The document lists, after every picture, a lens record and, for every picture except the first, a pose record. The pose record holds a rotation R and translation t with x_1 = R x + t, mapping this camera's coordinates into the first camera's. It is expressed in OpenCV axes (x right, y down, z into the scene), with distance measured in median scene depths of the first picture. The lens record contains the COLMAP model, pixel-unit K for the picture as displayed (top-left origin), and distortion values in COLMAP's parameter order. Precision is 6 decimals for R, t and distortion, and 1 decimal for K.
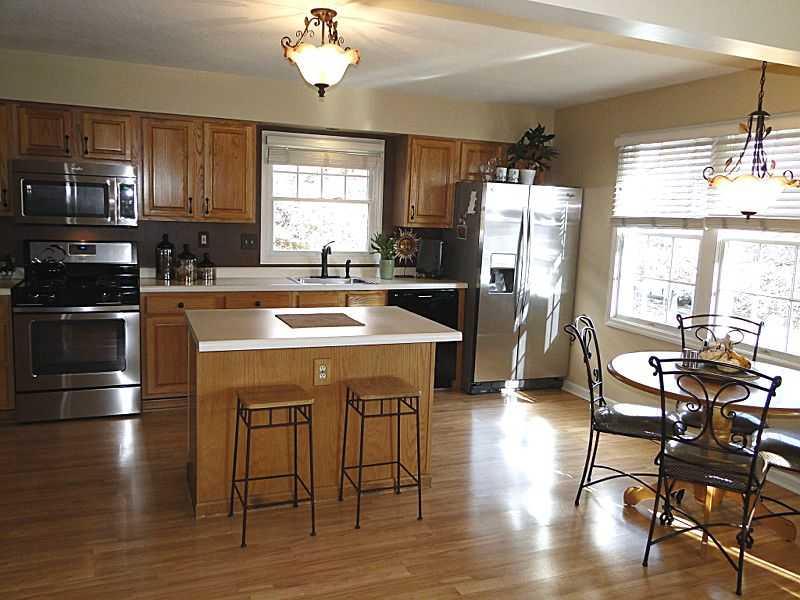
lens RADIAL K [[661.6, 0, 400.0], [0, 661.6, 300.0], [0, 0, 1]] dist [0.010196, -0.001934]
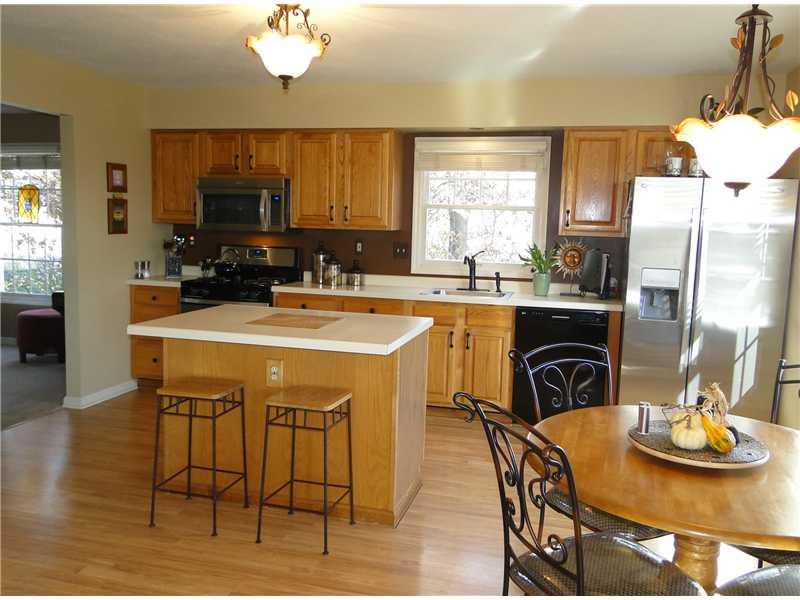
lens RADIAL K [[670.2, 0, 400.0], [0, 670.2, 300.0], [0, 0, 1]] dist [0.010512, -0.000617]
pose [[0.805400, 0.054073, -0.590260, 0.365195], [-0.078403, 0.996799, -0.015665, 0.002247], [0.587523, 0.058895, 0.807061, 0.191972]]
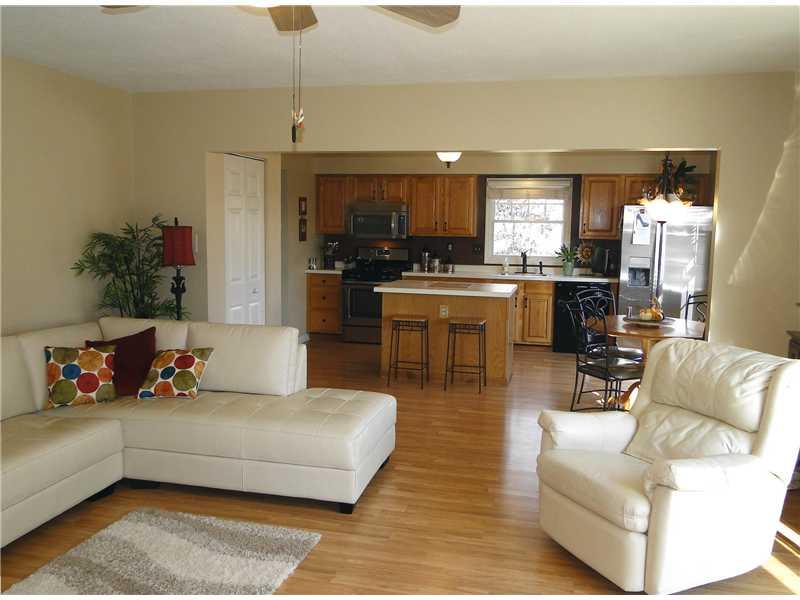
lens RADIAL K [[670.2, 0, 400.0], [0, 670.2, 300.0], [0, 0, 1]] dist [0.010512, -0.000617]
pose [[0.812652, 0.042907, -0.581167, 0.547169], [-0.064914, 0.997744, -0.017108, 0.071176], [0.579122, 0.051629, 0.813604, -0.389320]]
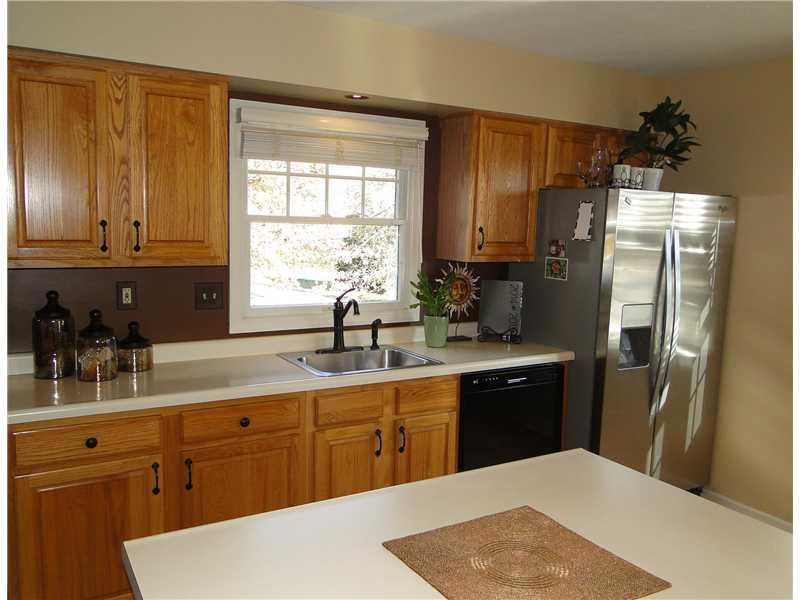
lens RADIAL K [[670.2, 0, 400.0], [0, 670.2, 300.0], [0, 0, 1]] dist [0.010512, -0.000617]
pose [[0.988027, -0.029852, 0.151366, -0.152874], [0.031924, 0.999427, -0.011273, -0.071986], [-0.150942, 0.015970, 0.988414, 0.407399]]
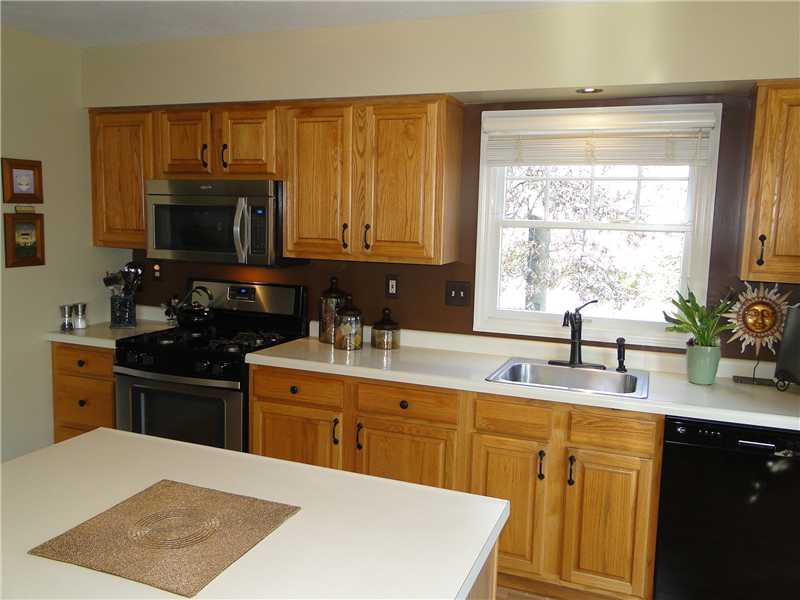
lens RADIAL K [[661.6, 0, 400.0], [0, 661.6, 300.0], [0, 0, 1]] dist [0.010196, -0.001934]
pose [[0.734272, 0.066513, -0.675589, 0.151046], [-0.091619, 0.995793, -0.001539, -0.075286], [0.672644, 0.063026, 0.737277, 0.503374]]
